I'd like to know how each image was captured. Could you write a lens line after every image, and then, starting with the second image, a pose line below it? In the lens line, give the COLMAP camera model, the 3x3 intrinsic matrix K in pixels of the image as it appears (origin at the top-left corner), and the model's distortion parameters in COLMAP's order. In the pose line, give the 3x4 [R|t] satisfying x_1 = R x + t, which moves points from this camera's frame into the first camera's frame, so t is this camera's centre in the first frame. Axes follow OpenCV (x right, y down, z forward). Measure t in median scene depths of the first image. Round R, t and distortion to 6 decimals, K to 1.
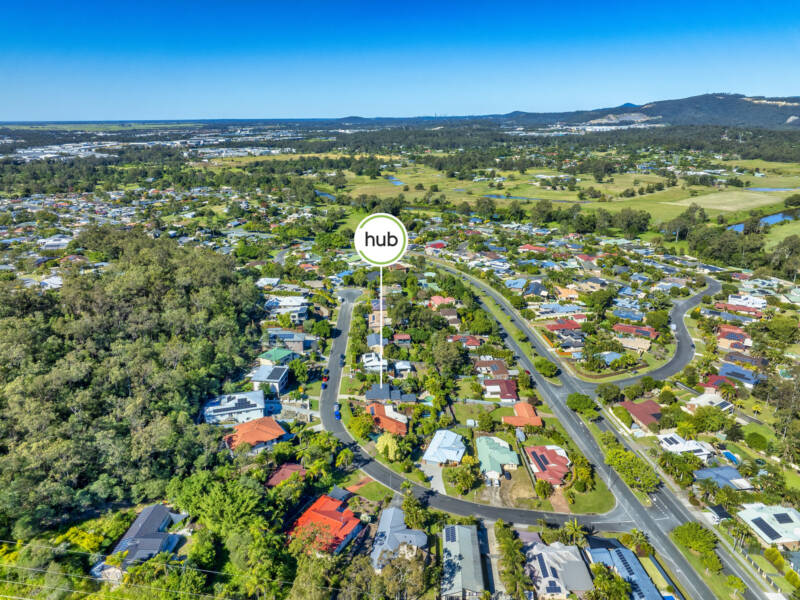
lens RADIAL K [[555.8, 0, 402.6], [0, 555.8, 300.6], [0, 0, 1]] dist [-0.003176, 0.004702]
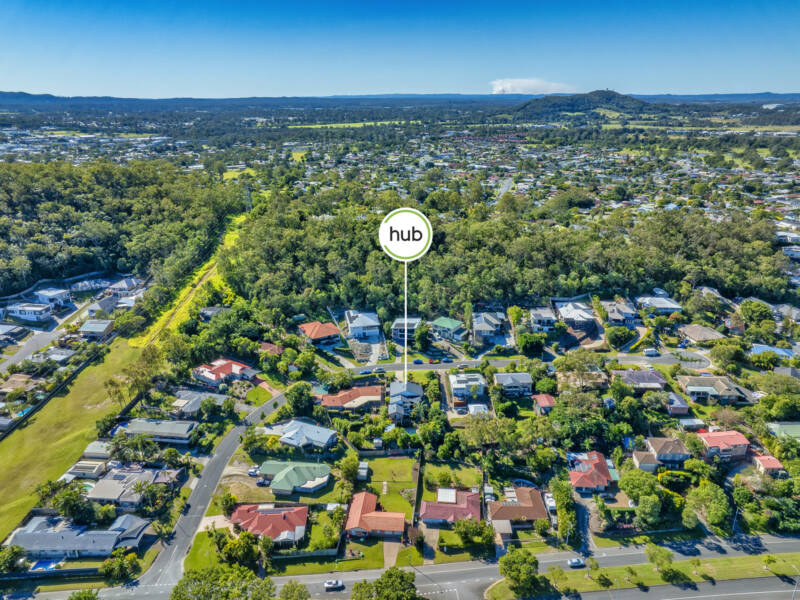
lens RADIAL K [[555.8, 0, 402.6], [0, 555.8, 300.6], [0, 0, 1]] dist [-0.003176, 0.004702]
pose [[-0.073070, 0.356421, -0.931464, 0.539531], [-0.313695, 0.878344, 0.360704, -0.213147], [0.946708, 0.318552, 0.047627, 0.626063]]
